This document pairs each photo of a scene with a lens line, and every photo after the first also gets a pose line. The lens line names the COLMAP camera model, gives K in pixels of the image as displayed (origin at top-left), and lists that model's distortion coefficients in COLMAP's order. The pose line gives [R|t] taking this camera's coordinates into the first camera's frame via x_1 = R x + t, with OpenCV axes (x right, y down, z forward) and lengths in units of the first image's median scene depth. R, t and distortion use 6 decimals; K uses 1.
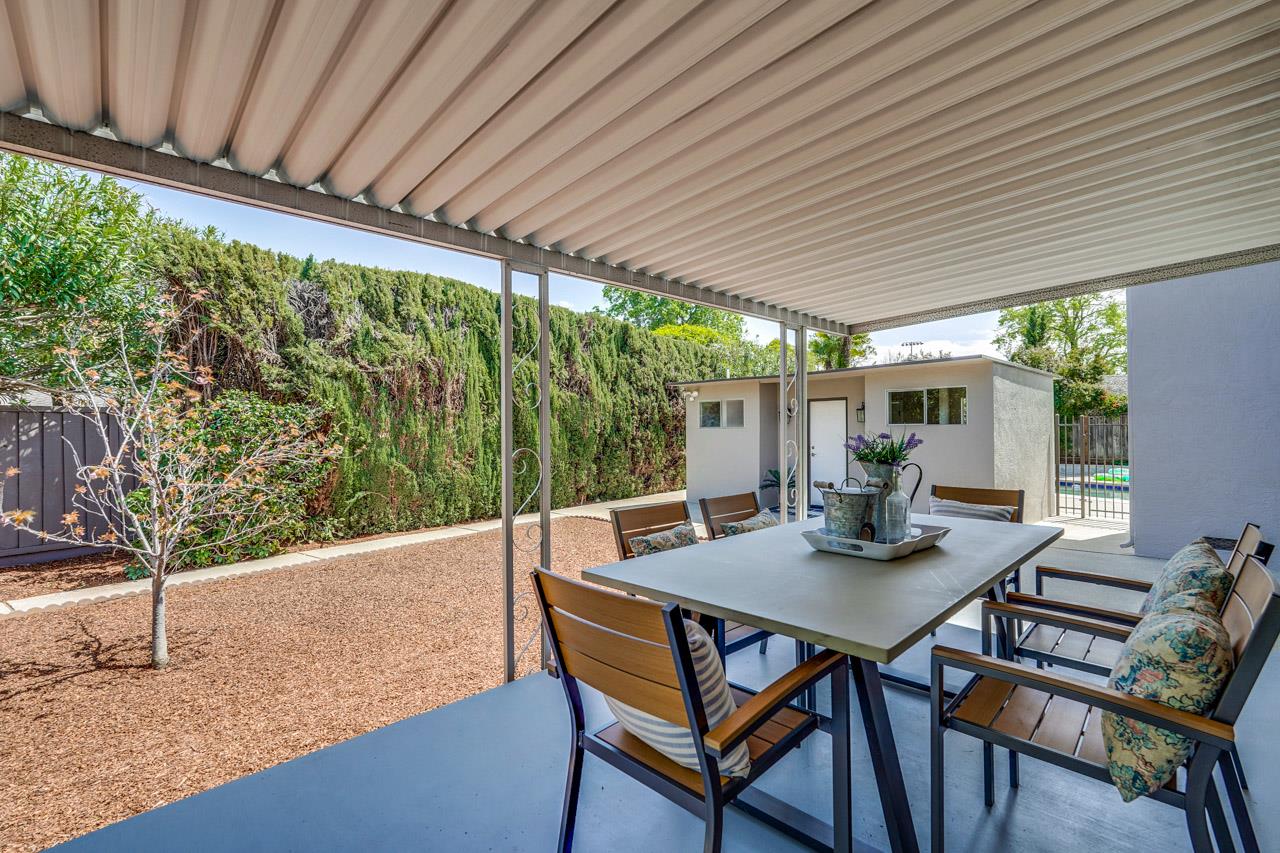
lens RADIAL K [[581.7, 0, 638.5], [0, 581.7, 424.6], [0, 0, 1]] dist [-0.002398, 0.000442]
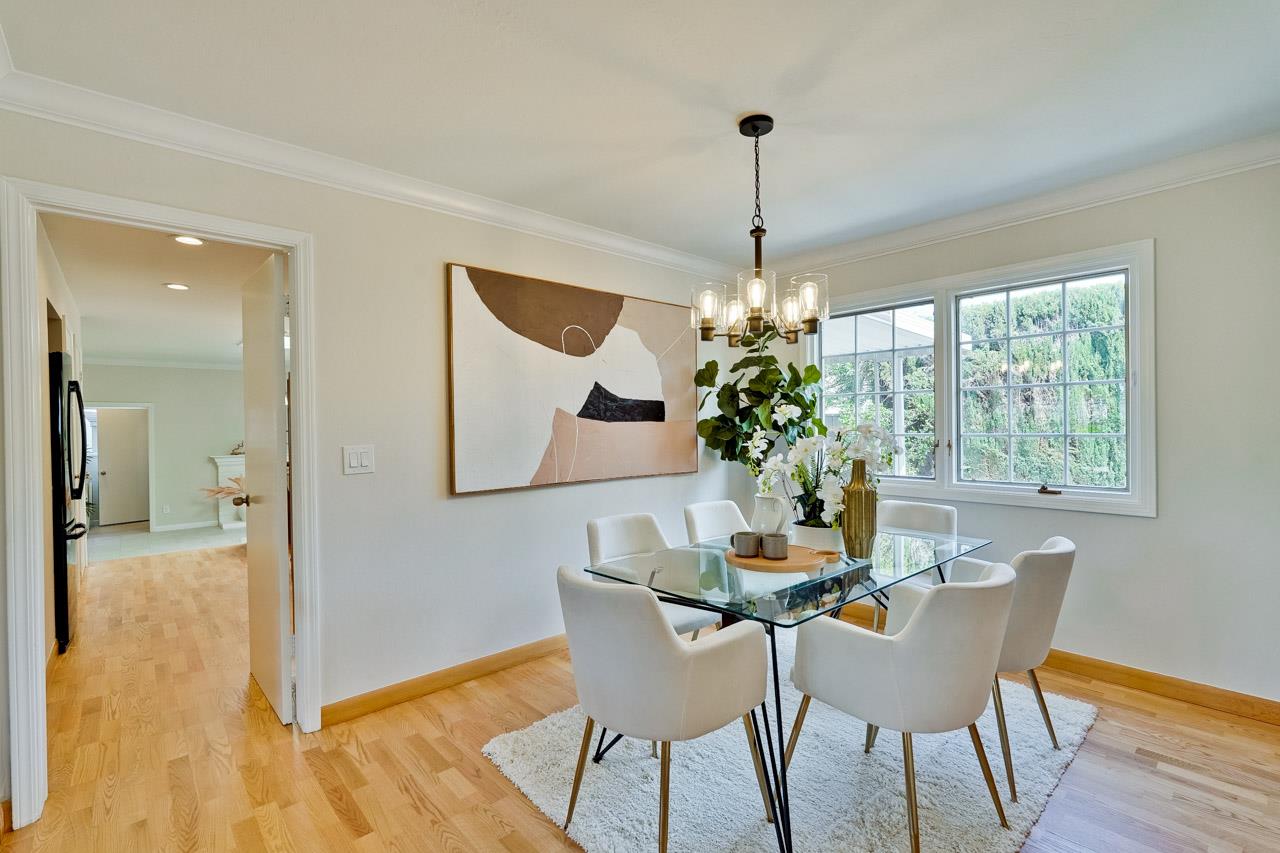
lens RADIAL K [[581.7, 0, 638.5], [0, 581.7, 424.6], [0, 0, 1]] dist [-0.002398, 0.000442]
pose [[-0.052455, 0.002231, -0.998621, 0.678681], [0.020827, 0.999782, 0.001140, -0.003618], [0.998406, -0.020738, -0.052490, 0.176964]]
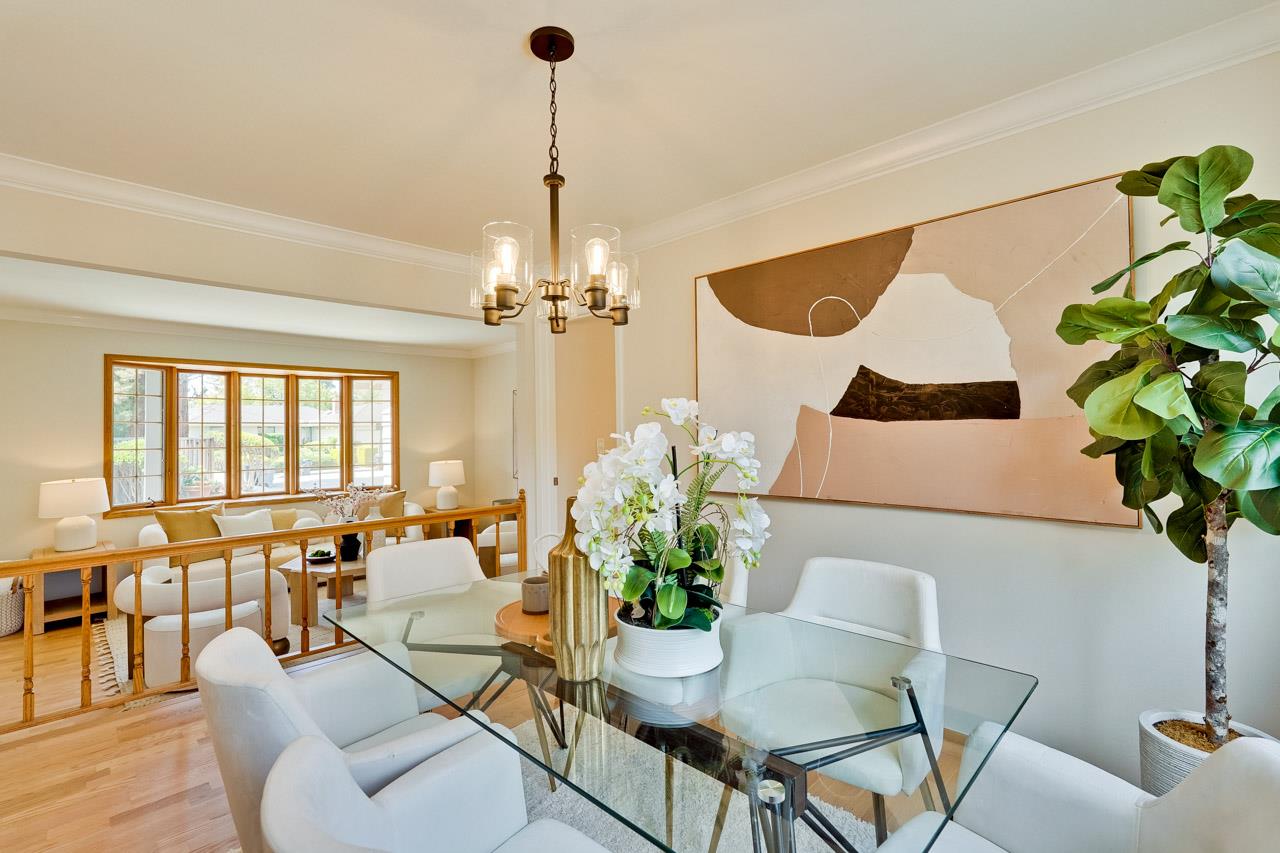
lens RADIAL K [[581.7, 0, 638.5], [0, 581.7, 424.6], [0, 0, 1]] dist [-0.002398, 0.000442]
pose [[-0.999861, 0.015788, -0.005341, 0.478313], [0.015874, 0.999740, -0.016360, -0.001878], [0.005082, -0.016442, -0.999852, 0.342251]]
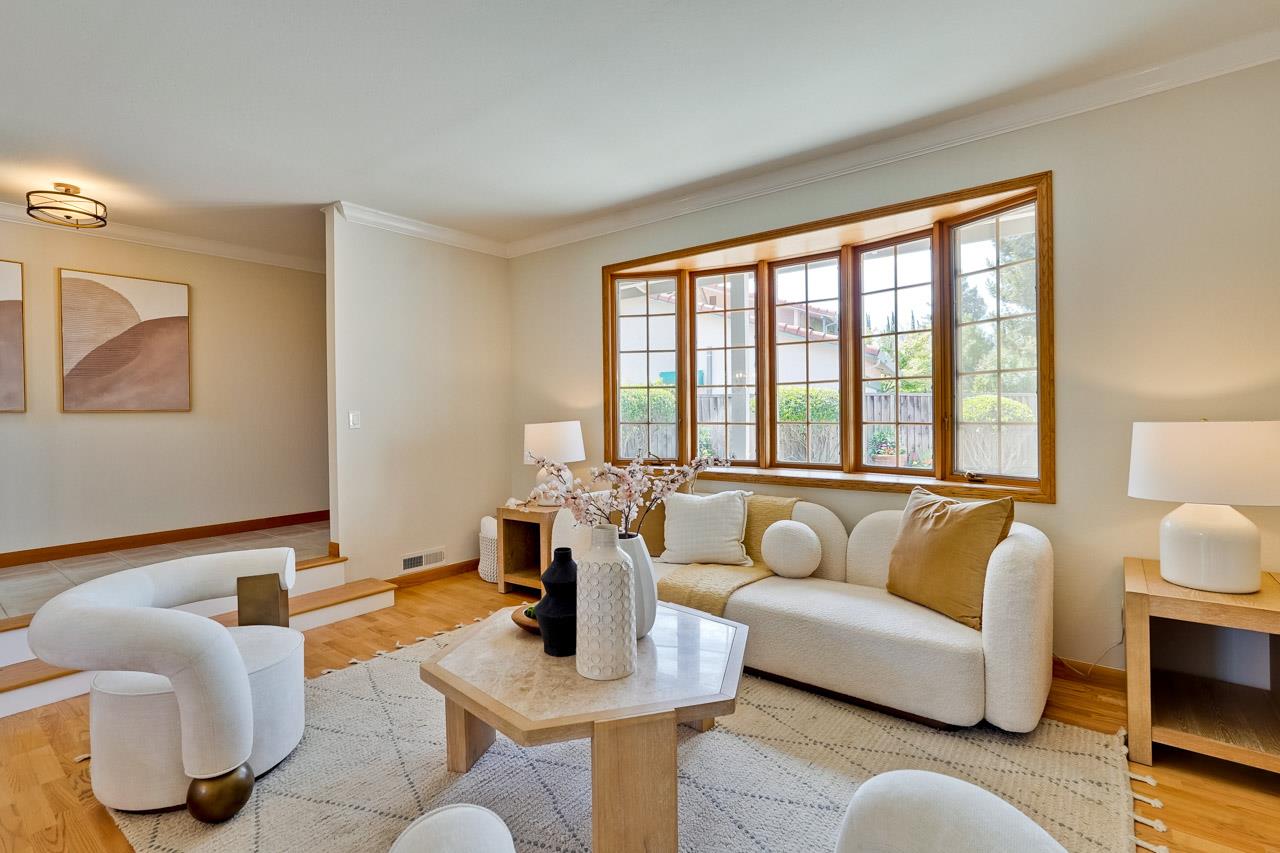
lens RADIAL K [[609.6, 0, 635.2], [0, 609.6, 413.1], [0, 0, 1]] dist [-0.000248, 0.000163]
pose [[-0.116762, -0.003263, 0.993155, 0.510494], [0.007728, 0.999961, 0.004194, 0.018859], [-0.993130, 0.008165, -0.116732, -0.085620]]
